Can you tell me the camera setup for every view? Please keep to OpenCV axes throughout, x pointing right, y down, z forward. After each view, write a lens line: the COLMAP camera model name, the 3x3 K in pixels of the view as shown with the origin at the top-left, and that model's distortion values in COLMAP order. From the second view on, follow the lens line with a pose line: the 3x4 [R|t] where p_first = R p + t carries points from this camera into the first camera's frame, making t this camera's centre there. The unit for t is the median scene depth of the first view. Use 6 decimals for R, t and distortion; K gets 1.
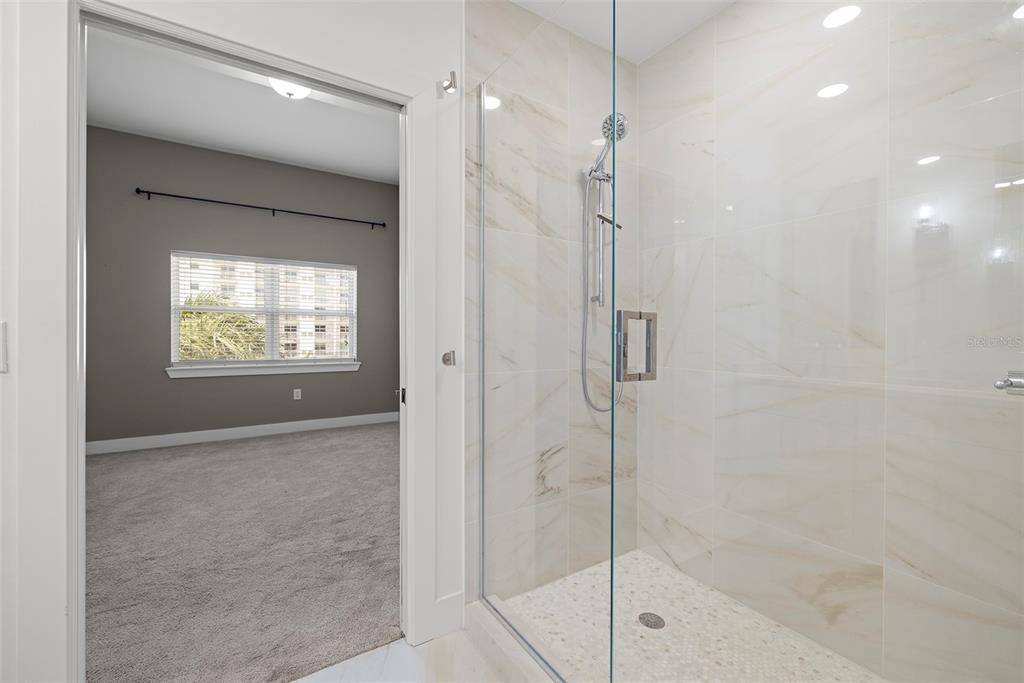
lens RADIAL K [[433.9, 0, 509.5], [0, 433.9, 332.7], [0, 0, 1]] dist [-0.000381, 0.000097]
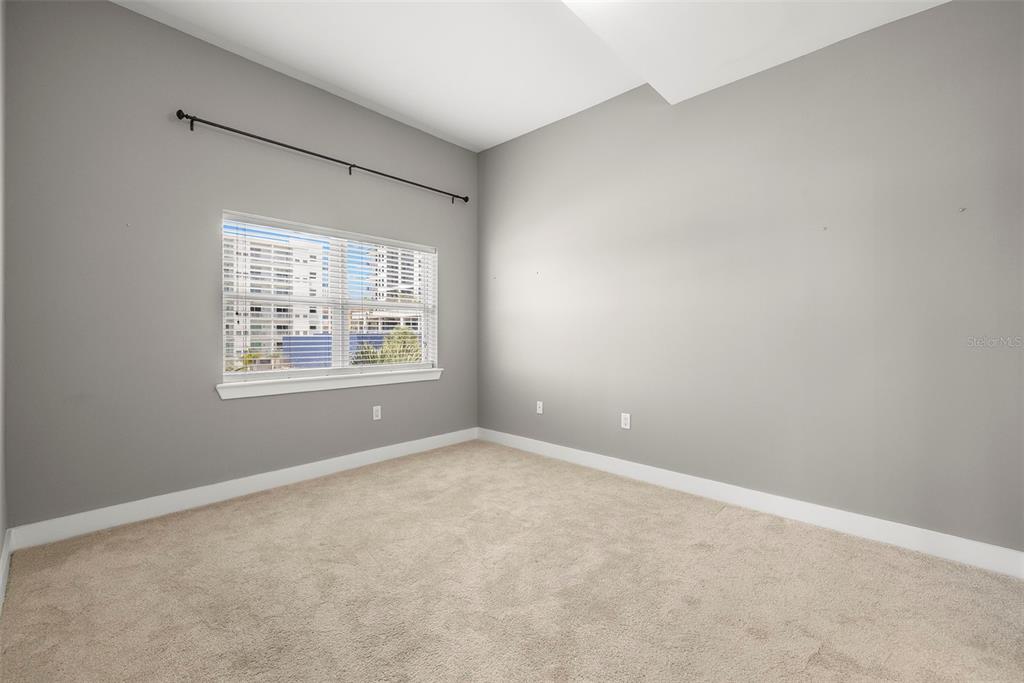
lens RADIAL K [[433.9, 0, 509.5], [0, 433.9, 332.7], [0, 0, 1]] dist [-0.000381, 0.000097]
pose [[0.971697, -0.003530, 0.236205, -0.481371], [0.003291, 0.999994, 0.001405, 0.001800], [-0.236208, -0.000588, 0.971702, 0.227743]]
